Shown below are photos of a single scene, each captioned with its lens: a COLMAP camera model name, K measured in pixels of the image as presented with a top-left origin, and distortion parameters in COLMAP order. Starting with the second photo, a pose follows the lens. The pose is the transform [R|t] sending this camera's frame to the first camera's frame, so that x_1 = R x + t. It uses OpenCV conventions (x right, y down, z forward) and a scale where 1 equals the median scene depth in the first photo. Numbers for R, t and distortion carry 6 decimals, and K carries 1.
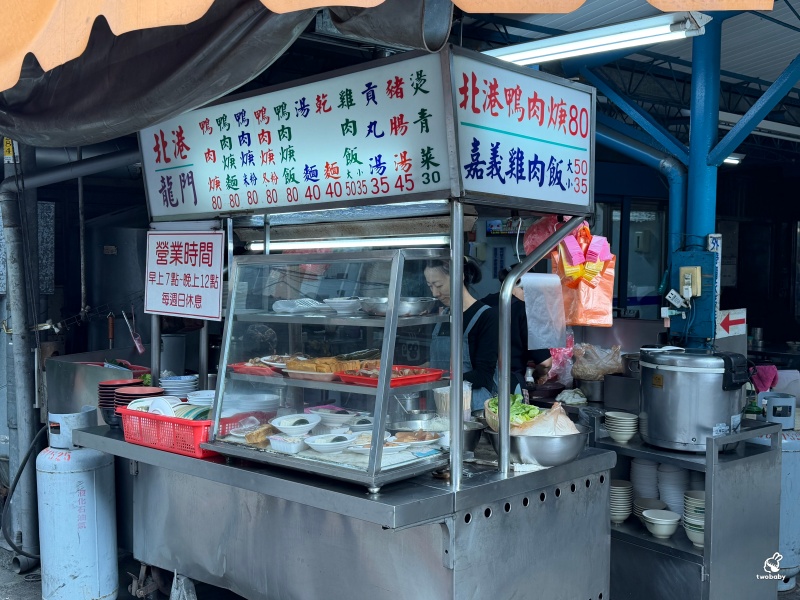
lens RADIAL K [[871.8, 0, 392.6], [0, 871.8, 315.4], [0, 0, 1]] dist [0.058601, 0.000000]
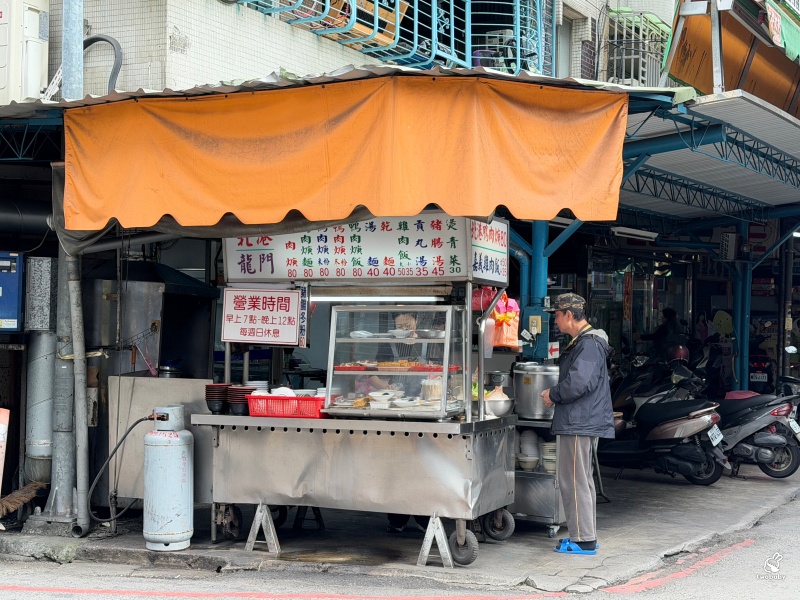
lens RADIAL K [[1243.1, 0, 400.4], [0, 1243.1, 299.4], [0, 0, 1]] dist [0.008536, 0.000000]
pose [[0.929359, 0.017610, 0.368756, -0.884799], [0.007520, 0.997752, -0.066599, 0.079435], [-0.369100, 0.064667, 0.927137, -1.265322]]
